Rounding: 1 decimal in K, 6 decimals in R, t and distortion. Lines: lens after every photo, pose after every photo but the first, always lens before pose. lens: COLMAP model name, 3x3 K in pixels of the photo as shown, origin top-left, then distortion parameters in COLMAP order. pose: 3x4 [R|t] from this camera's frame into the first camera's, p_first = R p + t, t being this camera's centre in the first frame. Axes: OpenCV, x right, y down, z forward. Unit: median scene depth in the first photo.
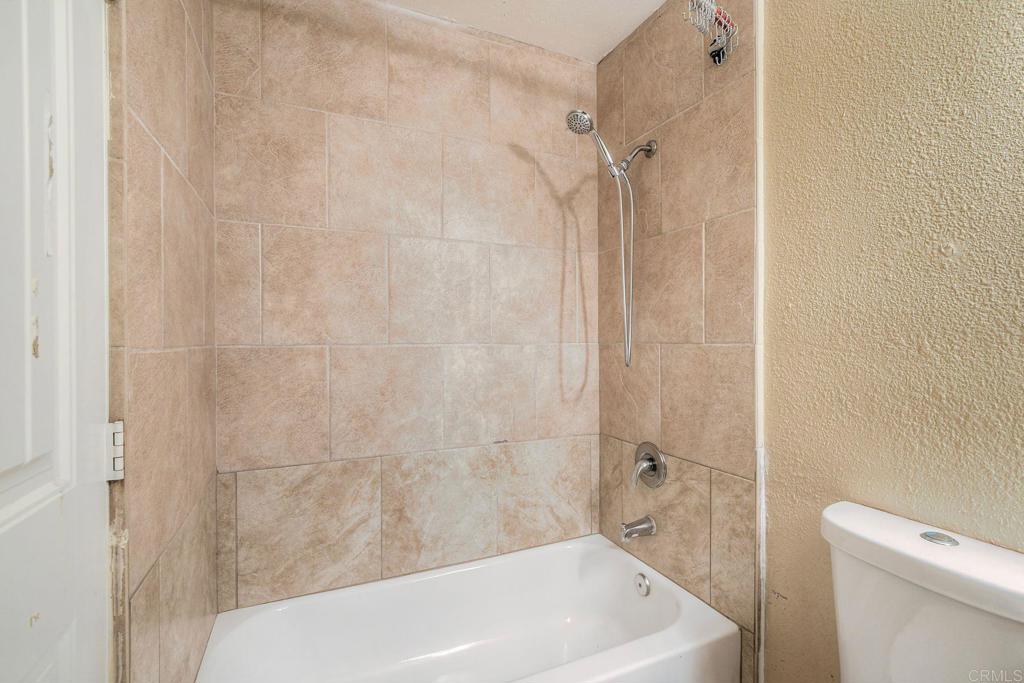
lens RADIAL K [[461.7, 0, 514.2], [0, 461.7, 340.5], [0, 0, 1]] dist [0.000927, 0.000078]
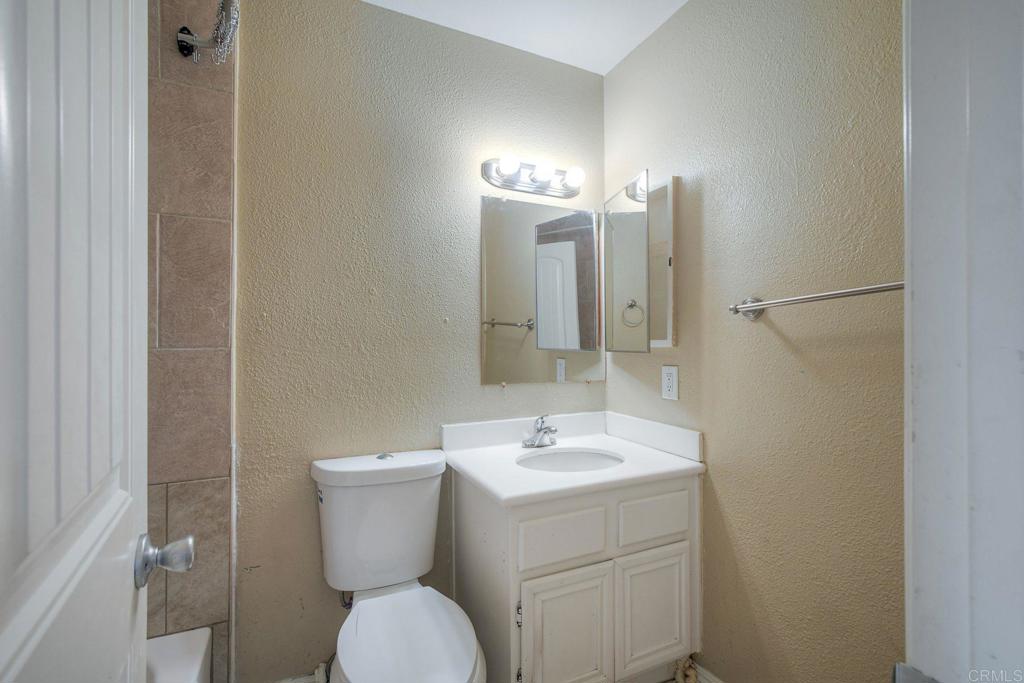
lens RADIAL K [[461.7, 0, 515.2], [0, 461.7, 343.6], [0, 0, 1]] dist [0.000927, 0.000078]
pose [[-0.023095, 0.007983, 0.999701, -0.560632], [0.006061, 0.999951, -0.007845, 0.010523], [-0.999715, 0.005878, -0.023142, 0.359617]]
